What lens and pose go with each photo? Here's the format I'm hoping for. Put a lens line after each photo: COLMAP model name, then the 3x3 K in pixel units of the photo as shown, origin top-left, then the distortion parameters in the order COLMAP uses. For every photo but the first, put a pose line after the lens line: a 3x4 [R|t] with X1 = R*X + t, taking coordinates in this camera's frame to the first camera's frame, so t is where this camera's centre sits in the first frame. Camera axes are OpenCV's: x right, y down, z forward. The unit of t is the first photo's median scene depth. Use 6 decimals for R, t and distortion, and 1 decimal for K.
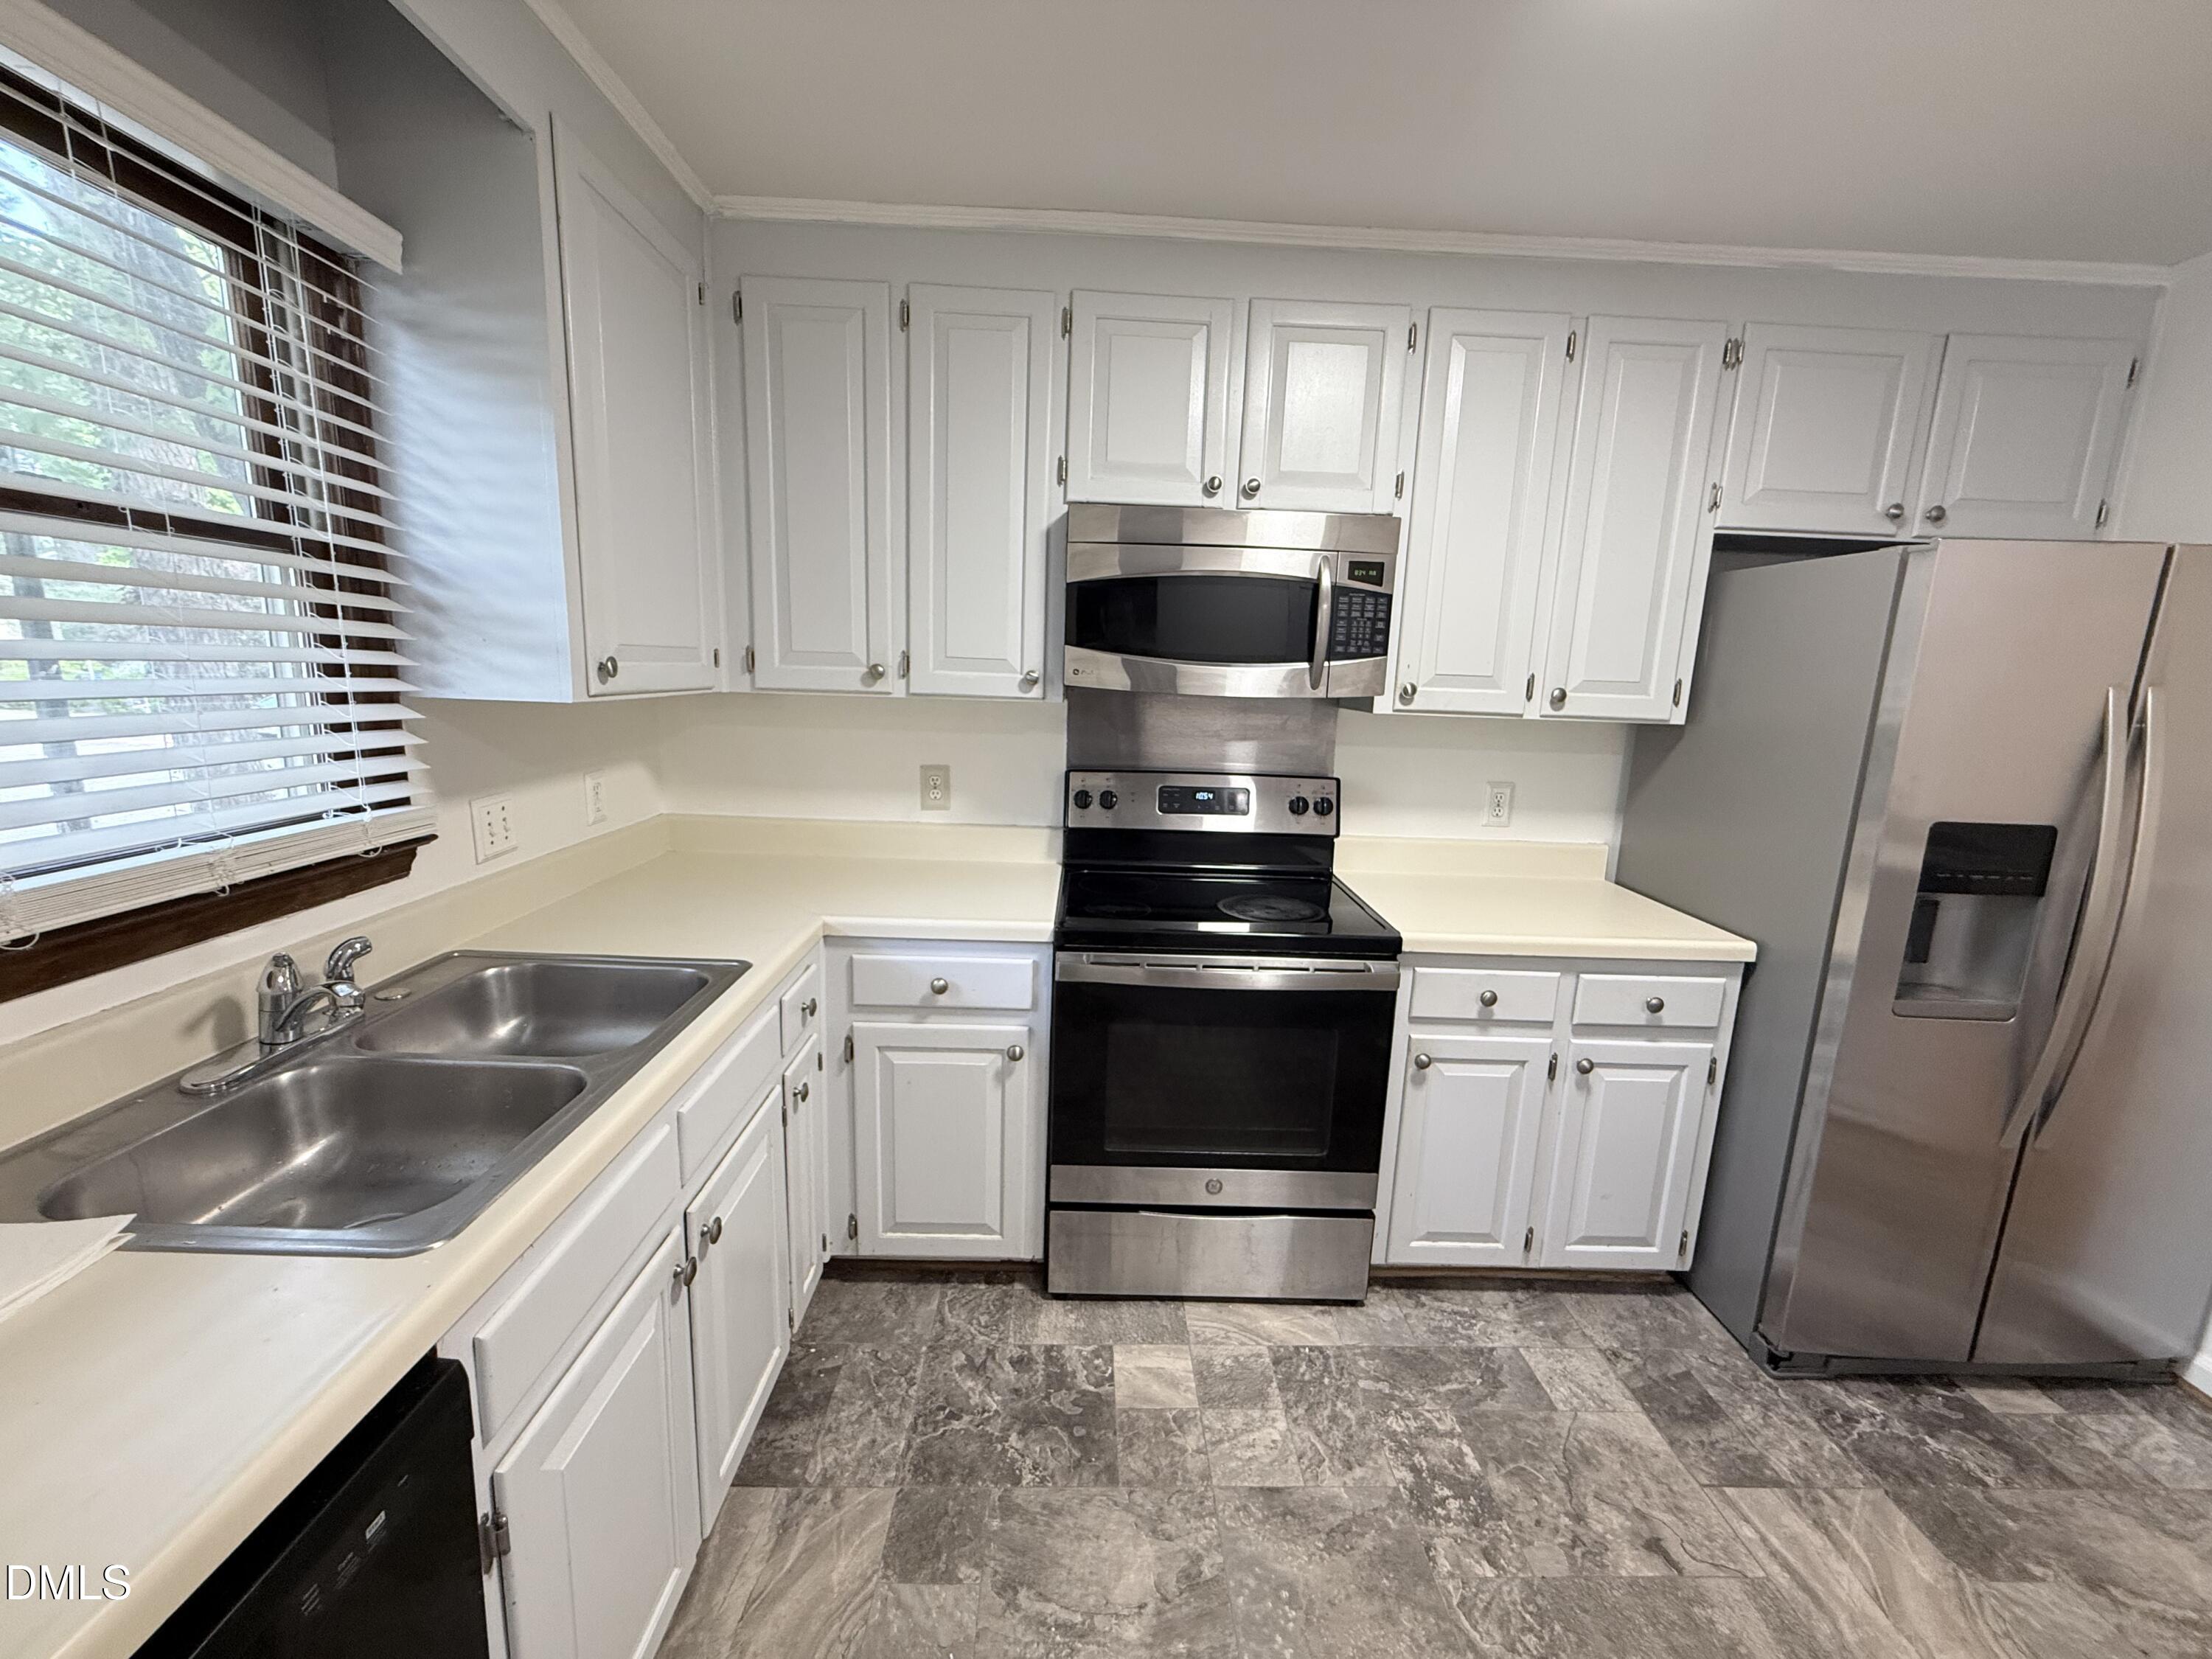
lens RADIAL K [[894.1, 0, 1110.1], [0, 894.1, 823.8], [0, 0, 1]] dist [0.001064, 0.000042]
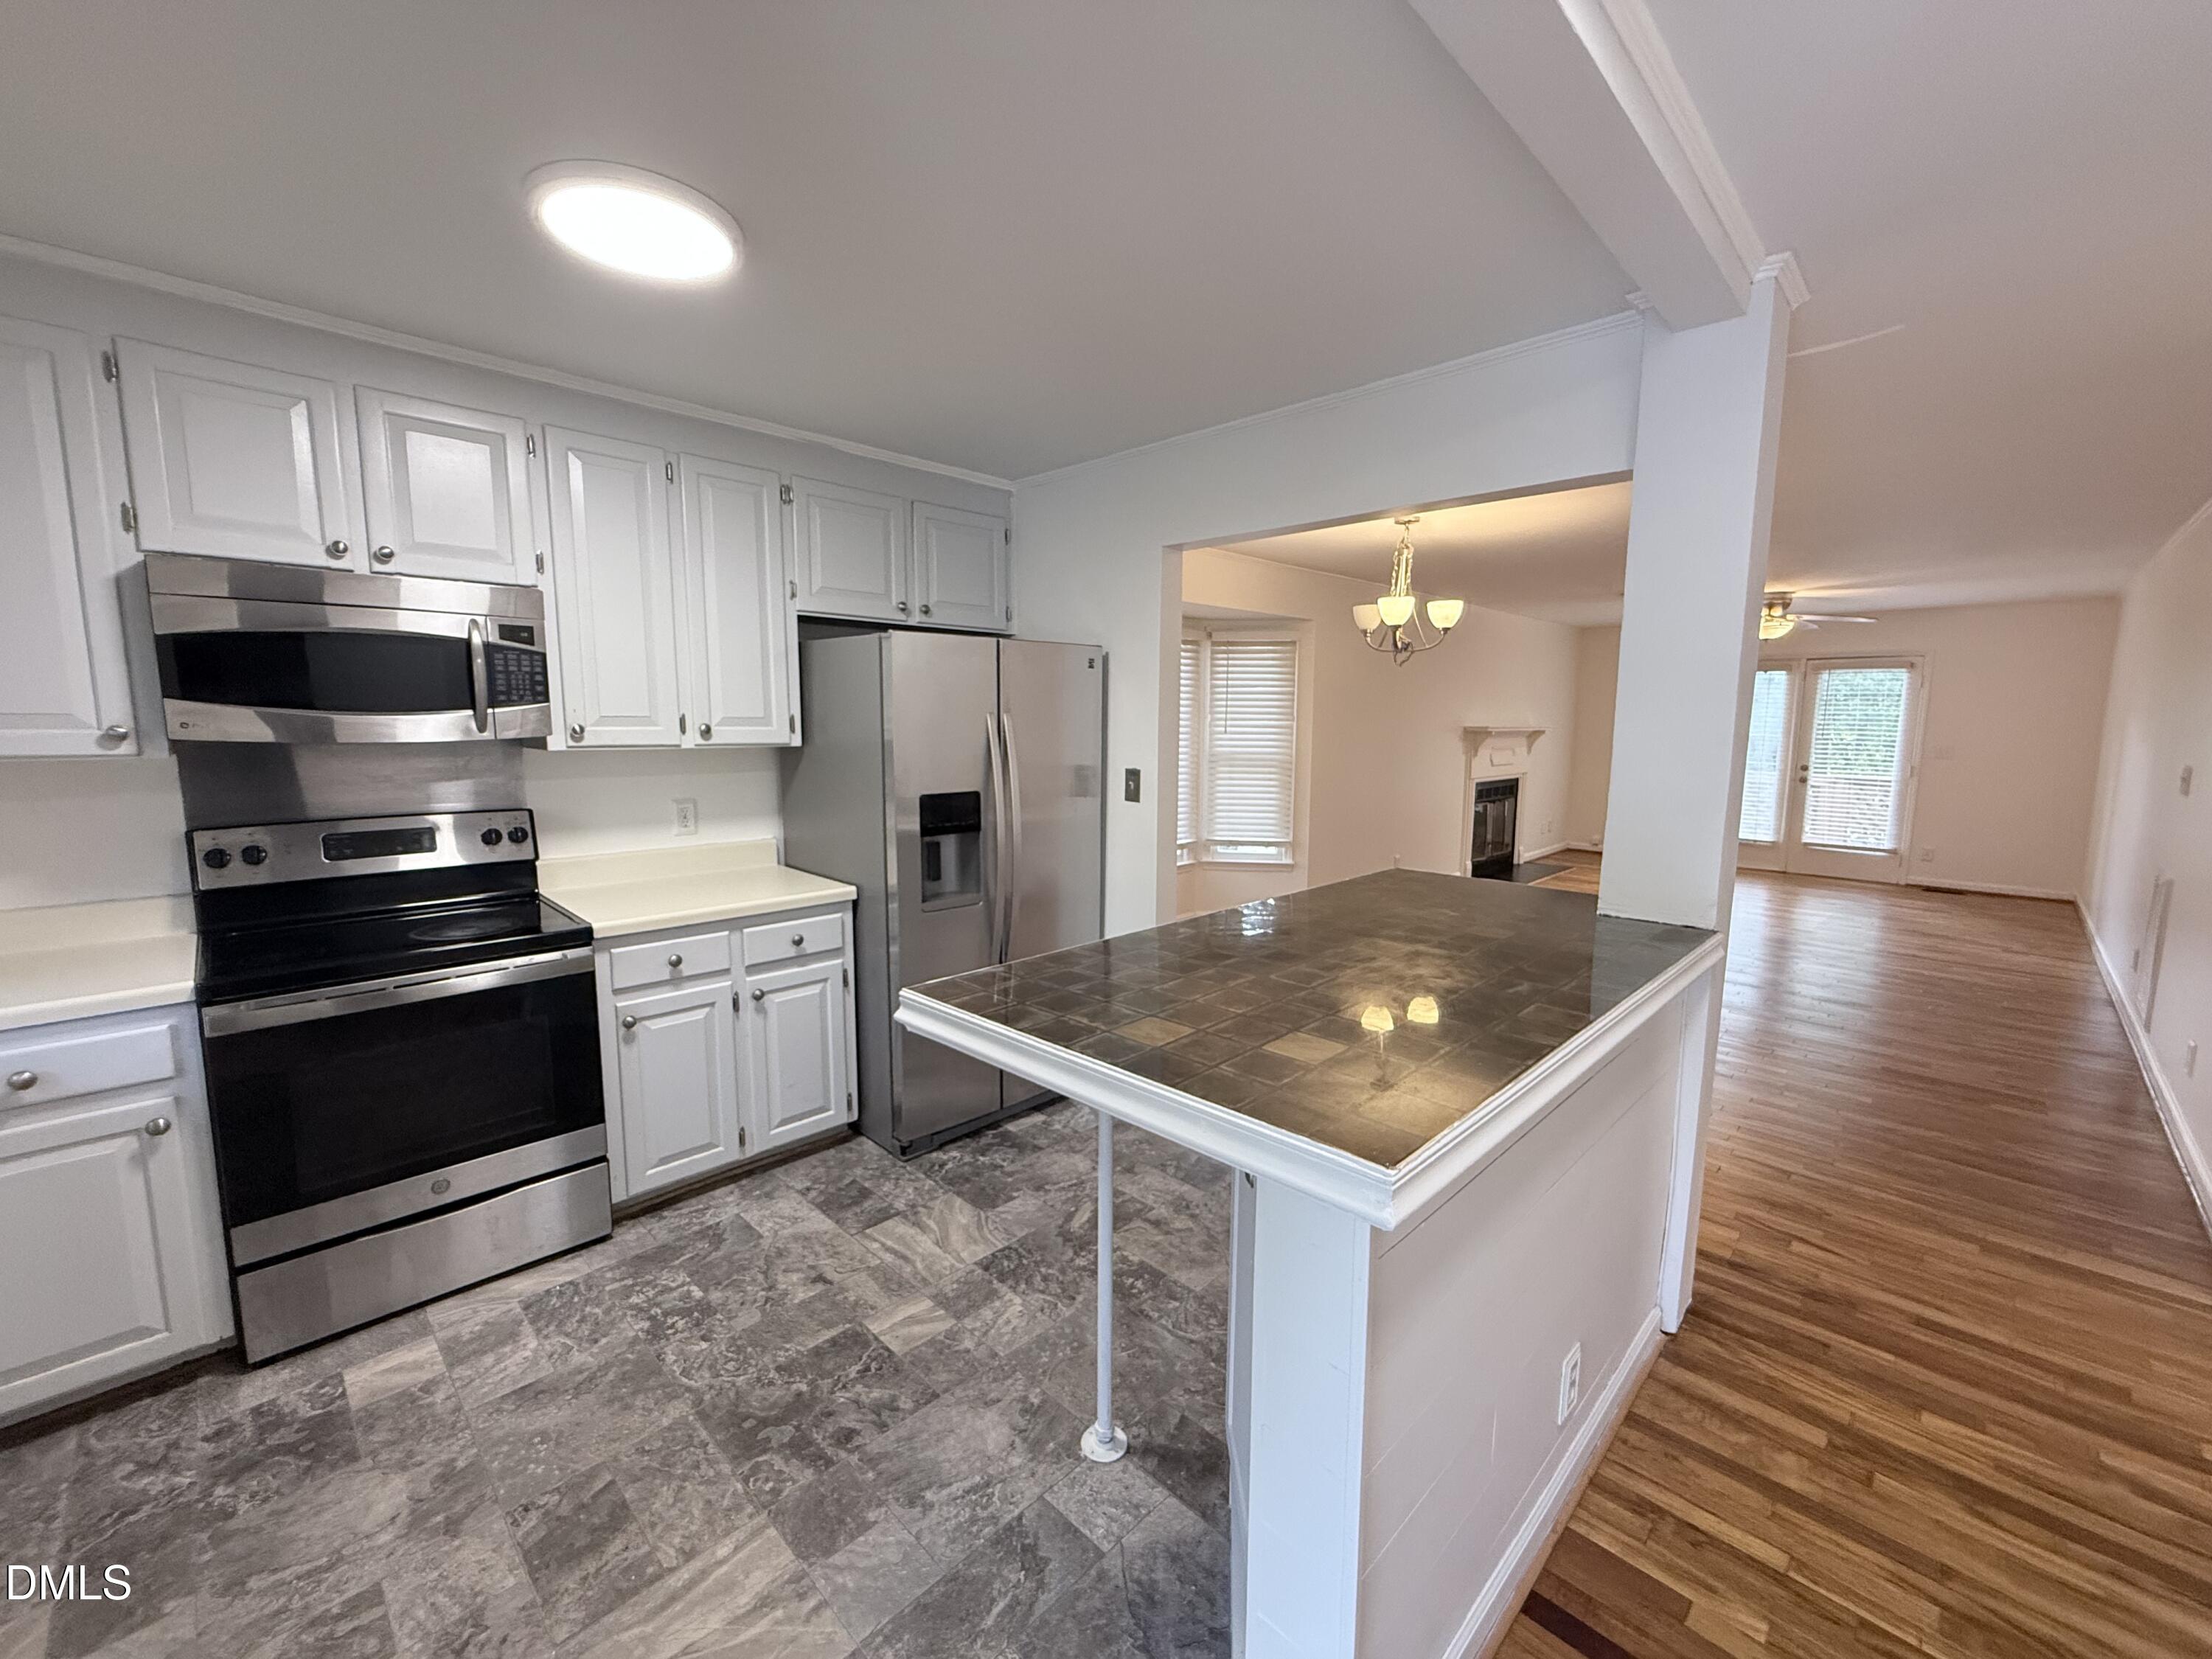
lens RADIAL K [[894.1, 0, 1113.8], [0, 894.1, 830.9], [0, 0, 1]] dist [0.001064, 0.000042]
pose [[0.723562, -0.118142, 0.680074, 0.022103], [0.137913, 0.990122, 0.025272, 0.072338], [-0.676342, 0.075505, 0.732708, -0.481353]]
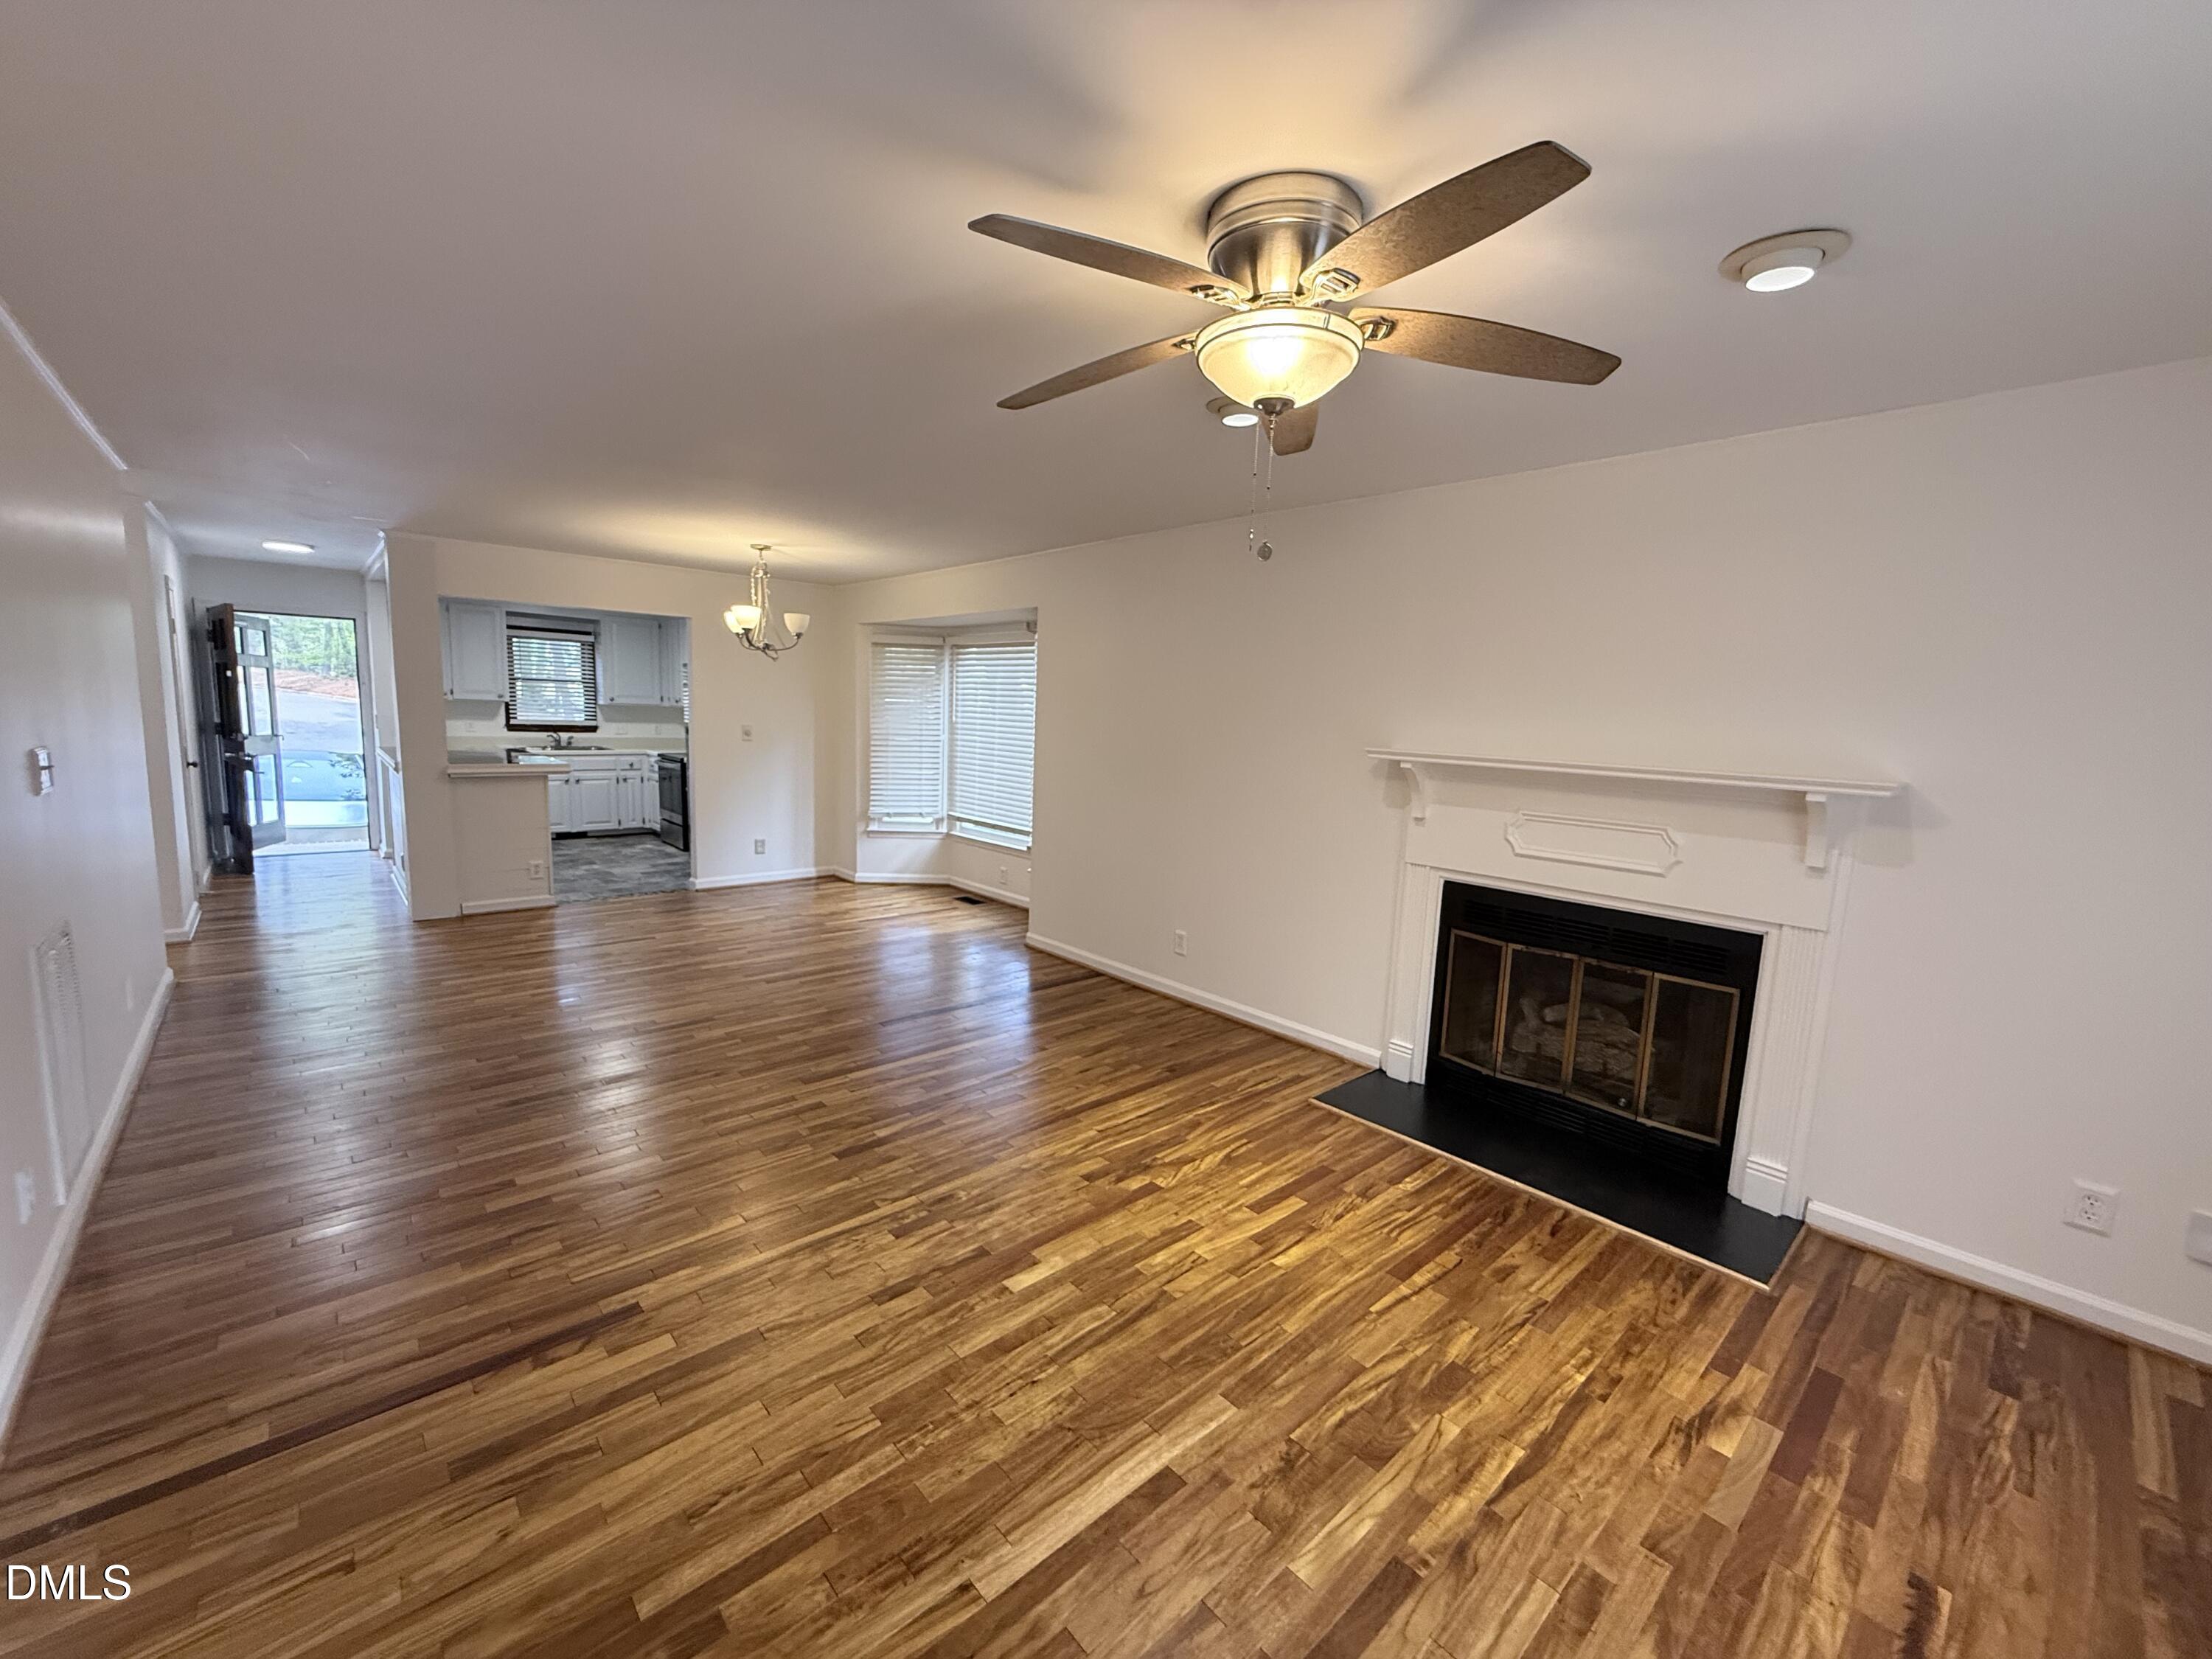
lens RADIAL K [[894.1, 0, 1115.6], [0, 894.1, 824.4], [0, 0, 1]] dist [0.001064, 0.000042]
pose [[0.651380, 0.087555, -0.753683, 5.778038], [-0.148795, 0.988773, -0.013734, 0.220014], [0.744018, 0.121090, 0.657095, -0.302588]]
